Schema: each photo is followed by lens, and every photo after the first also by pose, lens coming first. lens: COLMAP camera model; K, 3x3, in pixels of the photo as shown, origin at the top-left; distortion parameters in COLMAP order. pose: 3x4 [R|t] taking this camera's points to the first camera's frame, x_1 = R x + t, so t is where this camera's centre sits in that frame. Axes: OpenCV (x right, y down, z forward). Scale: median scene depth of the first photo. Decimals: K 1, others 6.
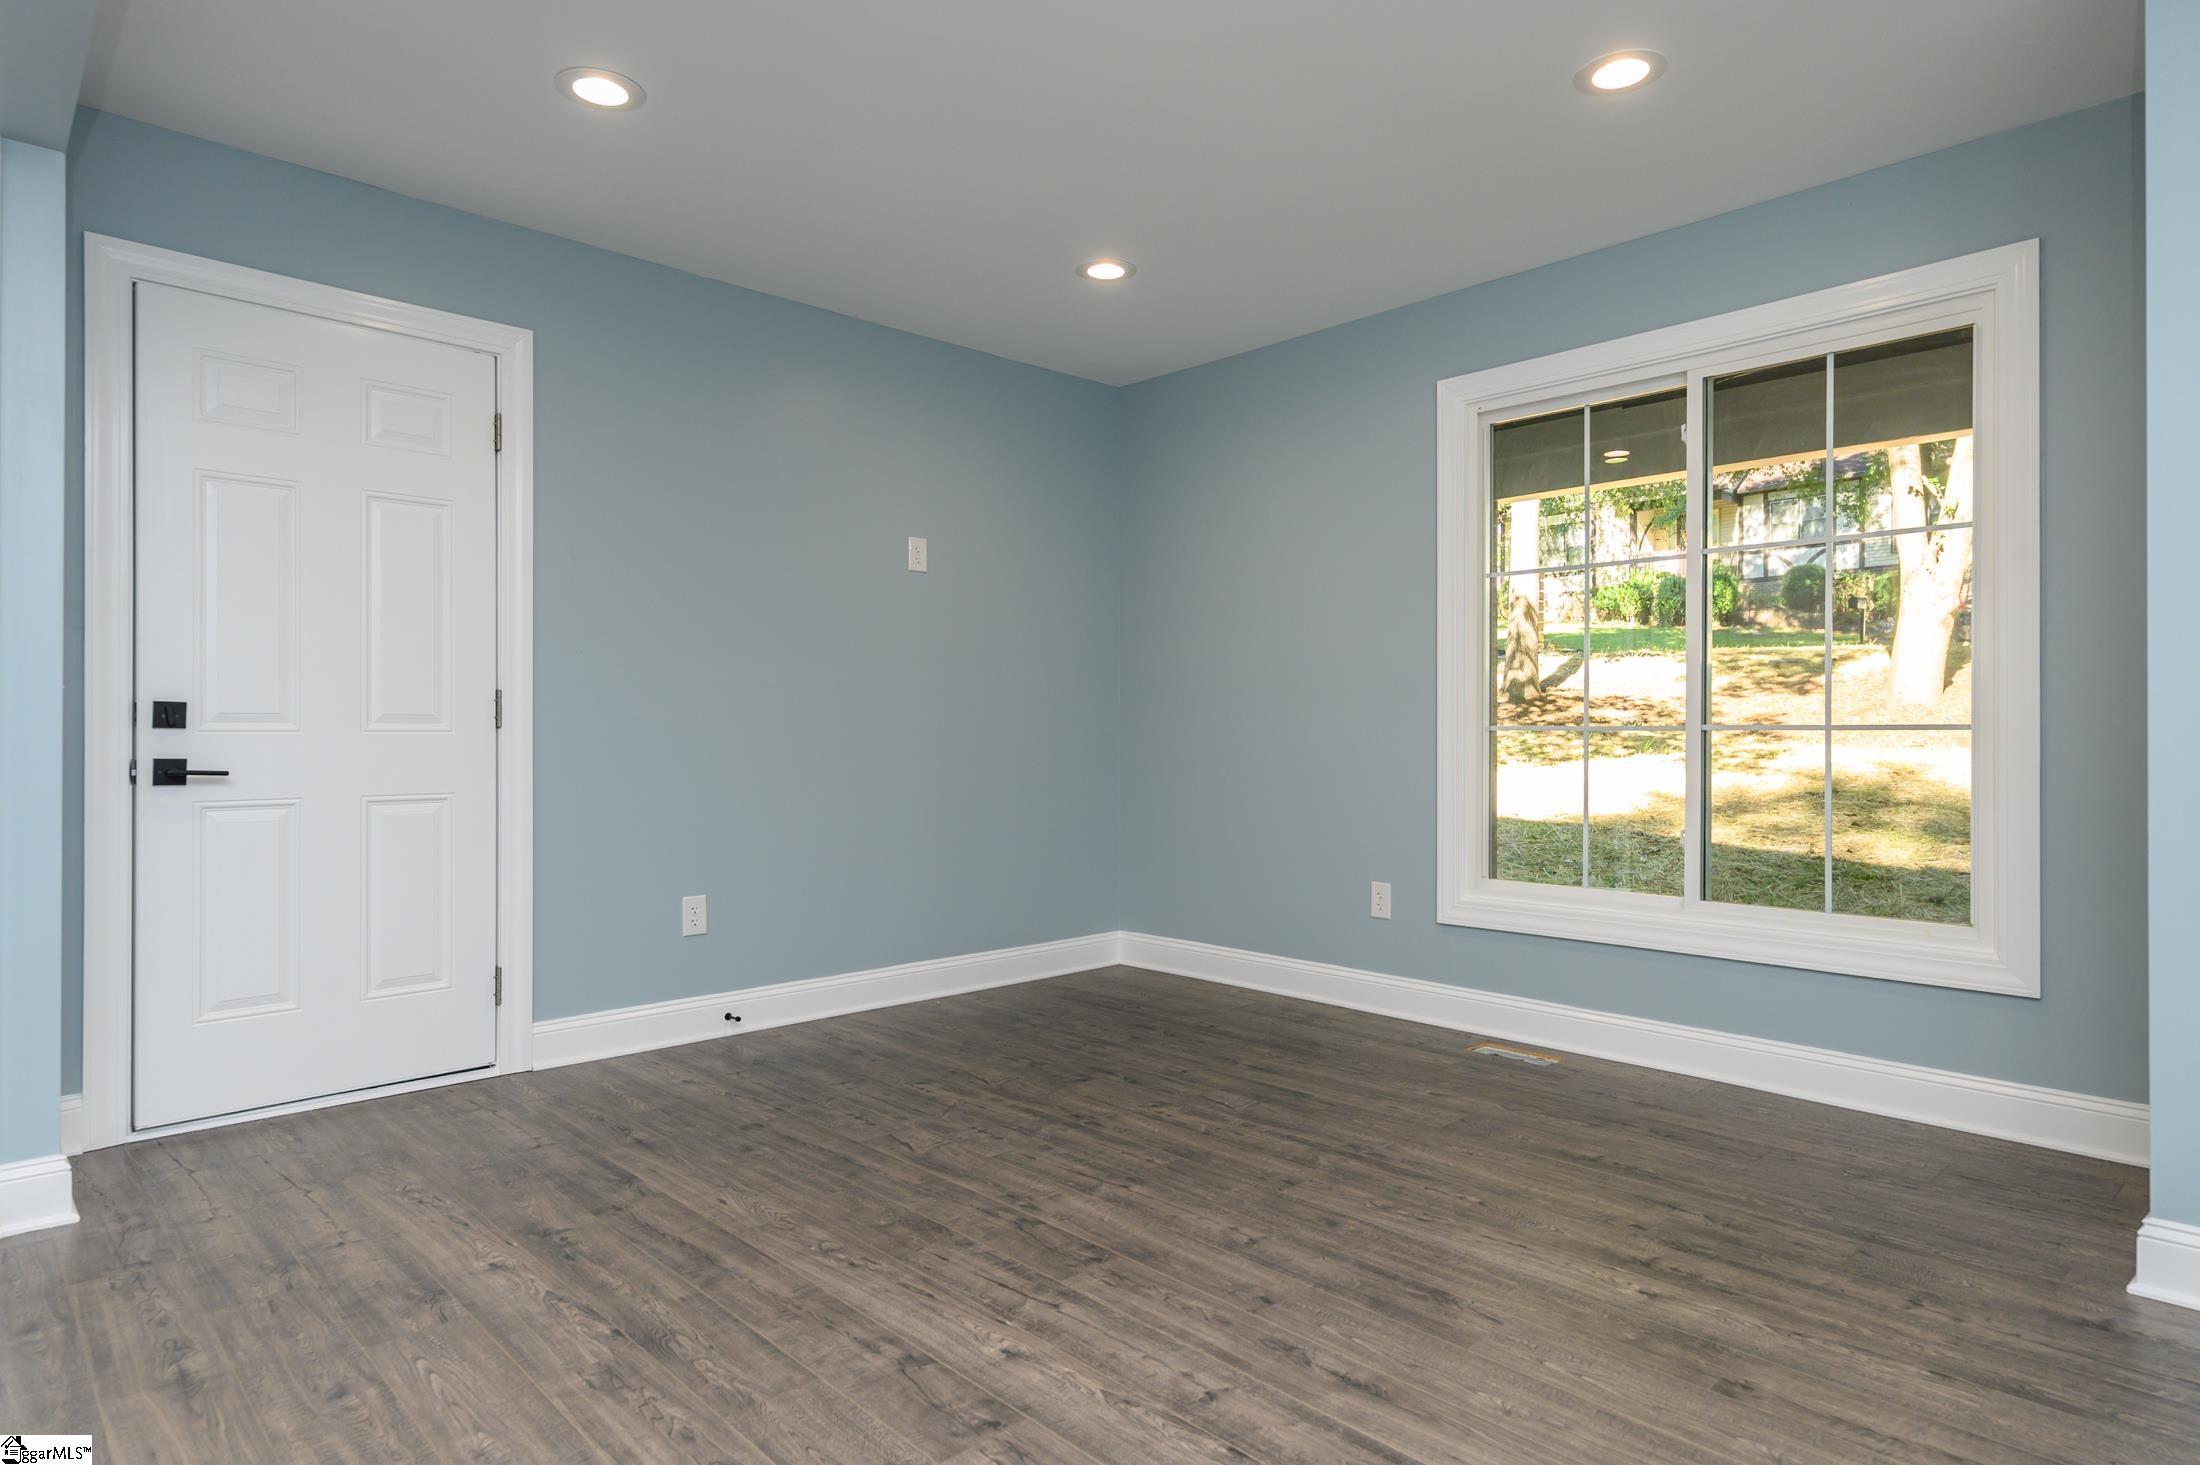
lens RADIAL K [[1235.5, 0, 1100.0], [0, 1235.5, 732.5], [0, 0, 1]] dist [0.006407, 0.001309]
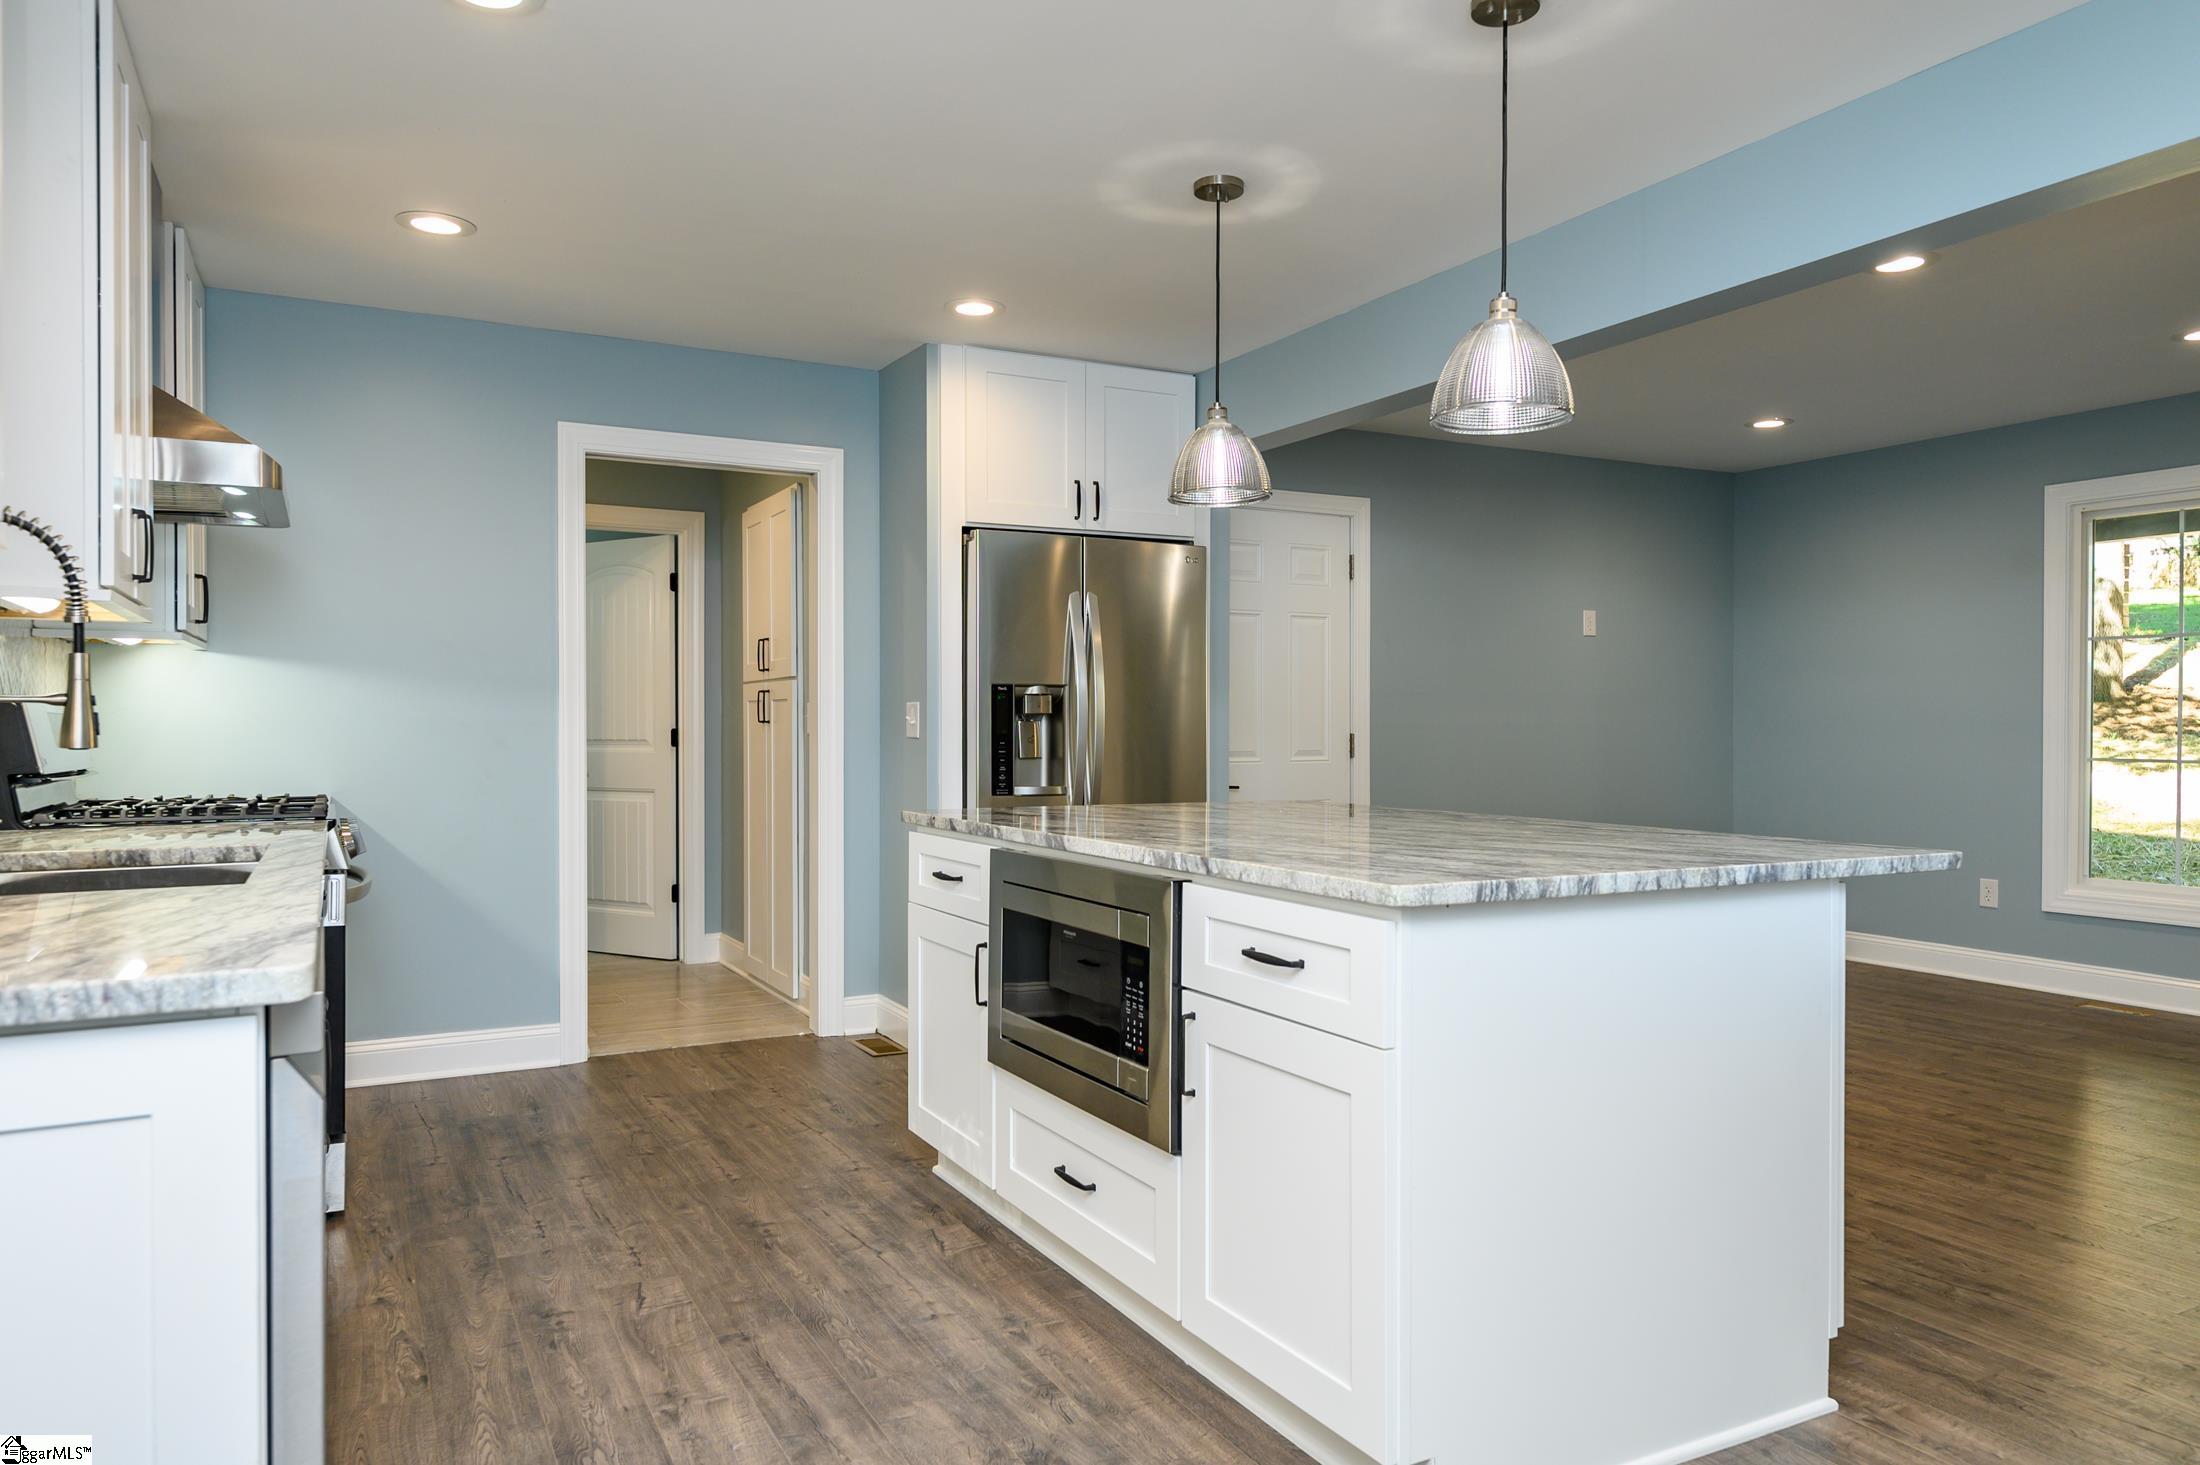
lens RADIAL K [[1436.8, 0, 1100.0], [0, 1436.8, 732.5], [0, 0, 1]] dist [0.008705, 0.002758]
pose [[0.962244, 0.000965, -0.272186, -0.362315], [0.002236, 0.999932, 0.011450, -0.069695], [0.272179, -0.011627, 0.962176, -0.978237]]
